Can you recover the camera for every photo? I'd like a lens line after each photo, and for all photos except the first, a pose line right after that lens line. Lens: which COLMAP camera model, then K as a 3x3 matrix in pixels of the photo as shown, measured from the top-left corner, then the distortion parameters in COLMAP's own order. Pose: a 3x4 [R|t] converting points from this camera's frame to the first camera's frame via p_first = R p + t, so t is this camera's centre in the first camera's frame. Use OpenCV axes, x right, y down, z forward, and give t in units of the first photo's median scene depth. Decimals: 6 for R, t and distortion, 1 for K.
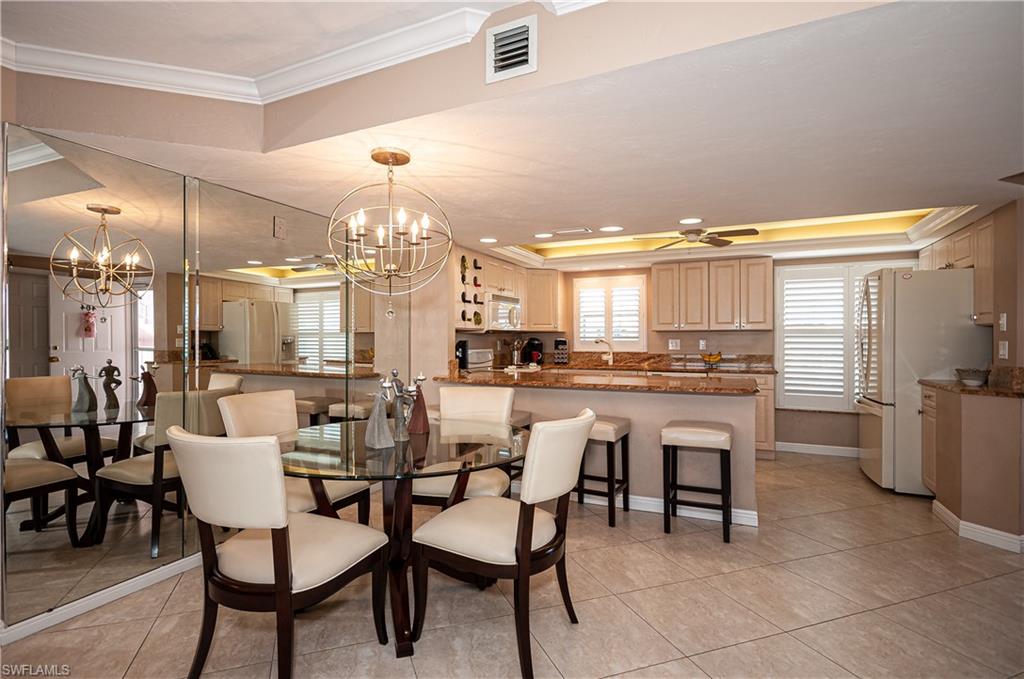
lens RADIAL K [[507.8, 0, 496.4], [0, 507.8, 333.9], [0, 0, 1]] dist [0.018105, 0.001055]
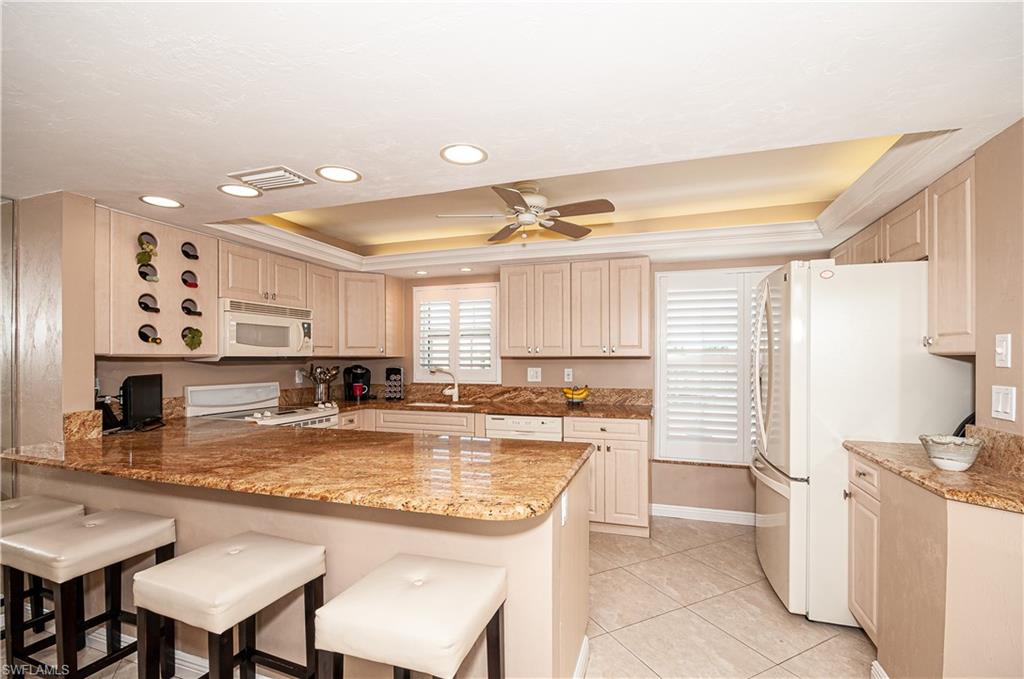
lens RADIAL K [[461.2, 0, 508.6], [0, 461.2, 357.9], [0, 0, 1]] dist [0.000422, -0.002853]
pose [[0.992352, 0.001055, 0.123433, 0.247775], [-0.002187, 0.999957, 0.009042, -0.010875], [-0.123418, -0.009243, 0.992312, 0.353050]]
